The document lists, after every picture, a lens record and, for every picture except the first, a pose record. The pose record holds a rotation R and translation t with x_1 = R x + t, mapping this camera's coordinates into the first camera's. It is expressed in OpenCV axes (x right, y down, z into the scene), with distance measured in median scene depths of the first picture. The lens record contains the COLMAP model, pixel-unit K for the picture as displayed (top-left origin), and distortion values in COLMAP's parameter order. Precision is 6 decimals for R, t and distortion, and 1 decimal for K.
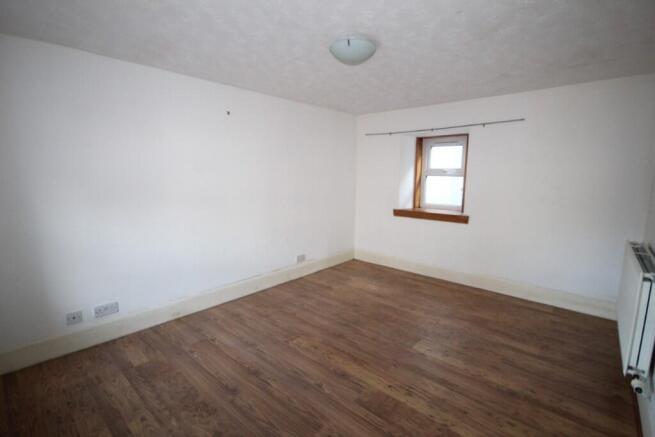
lens RADIAL K [[295.1, 0, 327.5], [0, 295.1, 218.5], [0, 0, 1]] dist [-0.000242, 0.000227]
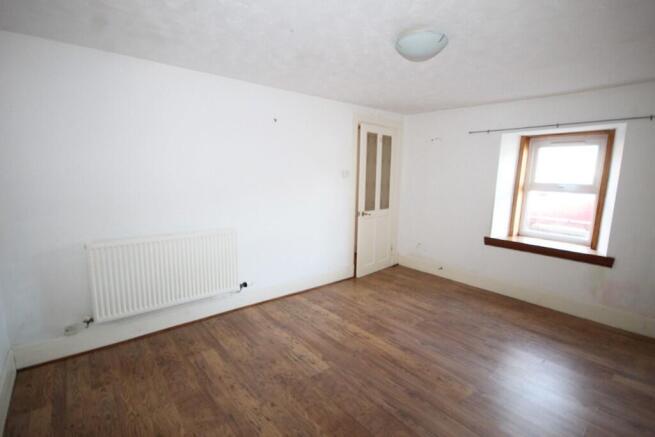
lens RADIAL K [[295.1, 0, 327.5], [0, 295.1, 218.5], [0, 0, 1]] dist [-0.000242, 0.000227]
pose [[-0.987565, -0.053924, 0.147672, 0.201846], [-0.009440, 0.957980, 0.286681, -0.293161], [-0.156925, 0.281722, -0.946577, 1.912780]]
